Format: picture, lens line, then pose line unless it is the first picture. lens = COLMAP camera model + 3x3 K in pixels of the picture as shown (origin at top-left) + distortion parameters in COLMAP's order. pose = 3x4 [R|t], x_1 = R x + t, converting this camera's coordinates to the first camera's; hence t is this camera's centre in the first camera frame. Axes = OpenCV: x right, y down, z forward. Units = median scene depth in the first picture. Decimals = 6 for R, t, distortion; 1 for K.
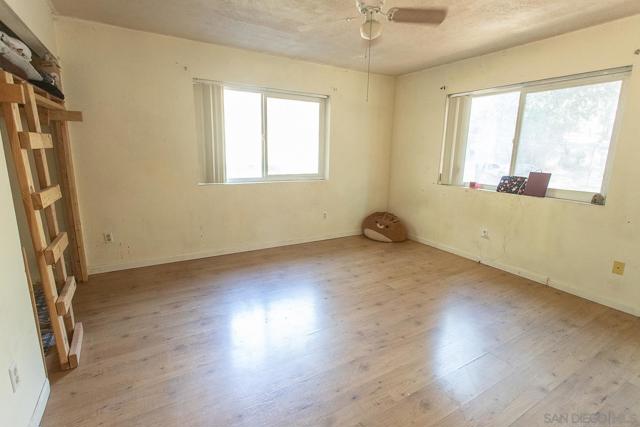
lens RADIAL K [[307.2, 0, 320.0], [0, 307.2, 213.5], [0, 0, 1]] dist [-0.006315, 0.000277]
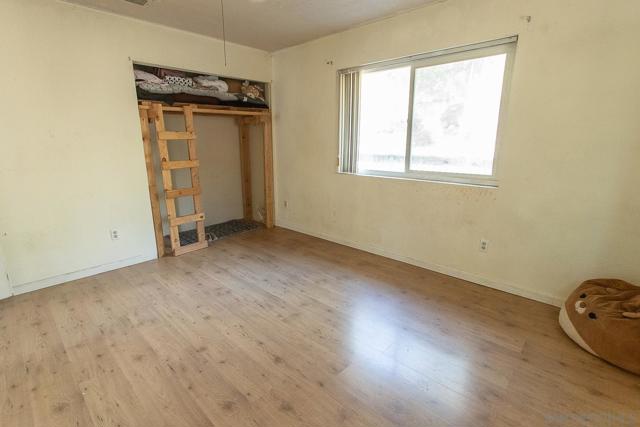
lens RADIAL K [[307.2, 0, 320.0], [0, 307.2, 213.5], [0, 0, 1]] dist [-0.006315, 0.000277]
pose [[0.264474, 0.197503, -0.943952, 0.601801], [-0.184059, 0.971150, 0.151625, -0.106257], [0.946666, 0.133642, 0.293196, 0.640402]]
